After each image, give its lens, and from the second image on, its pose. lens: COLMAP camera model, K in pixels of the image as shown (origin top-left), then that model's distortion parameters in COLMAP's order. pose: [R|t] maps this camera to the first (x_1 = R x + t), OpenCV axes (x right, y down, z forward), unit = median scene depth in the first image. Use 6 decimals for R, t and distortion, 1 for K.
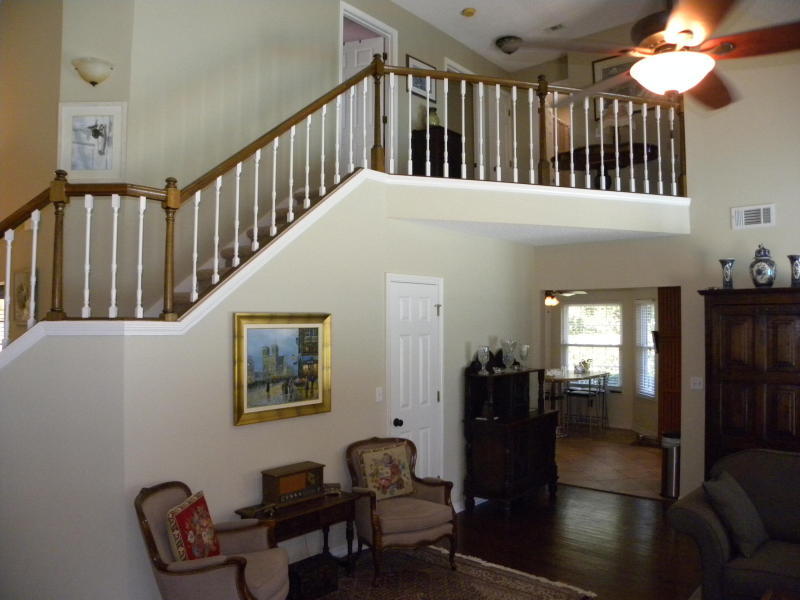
lens RADIAL K [[599.9, 0, 396.2], [0, 599.9, 301.7], [0, 0, 1]] dist [-0.115956, 0.031315]
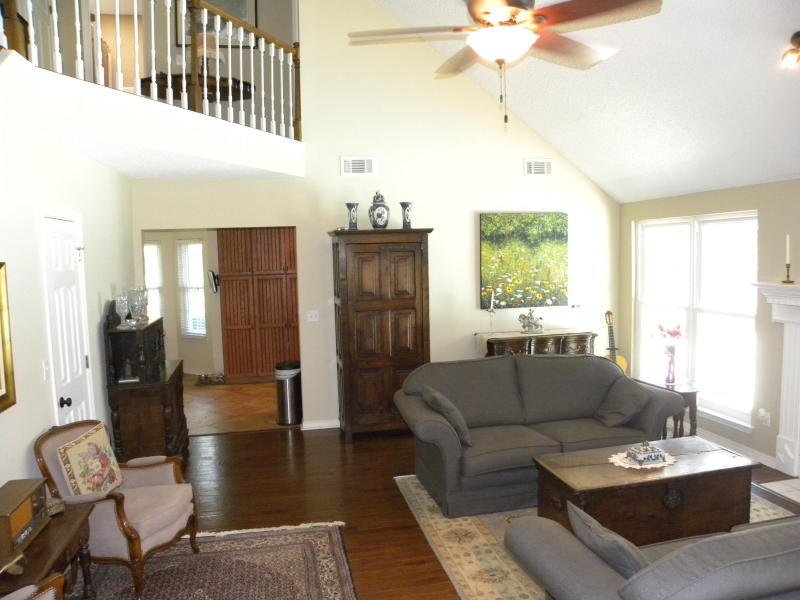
lens RADIAL K [[599.9, 0, 403.4], [0, 599.9, 301.4], [0, 0, 1]] dist [-0.115956, 0.031315]
pose [[0.603780, -0.078862, 0.793241, -0.311828], [0.000080, 0.995100, 0.098869, 0.001723], [-0.797151, -0.059632, 0.600828, 0.222145]]
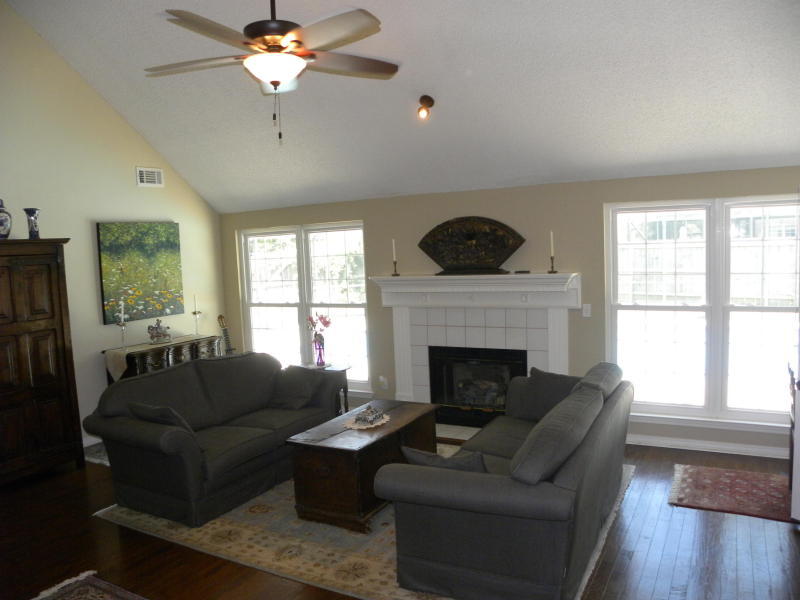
lens RADIAL K [[599.9, 0, 401.6], [0, 599.9, 301.3], [0, 0, 1]] dist [-0.115956, 0.031315]
pose [[-0.182310, -0.080751, 0.979920, -0.456711], [0.015712, 0.996255, 0.085021, 0.009159], [-0.983116, 0.030897, -0.180359, 0.504377]]
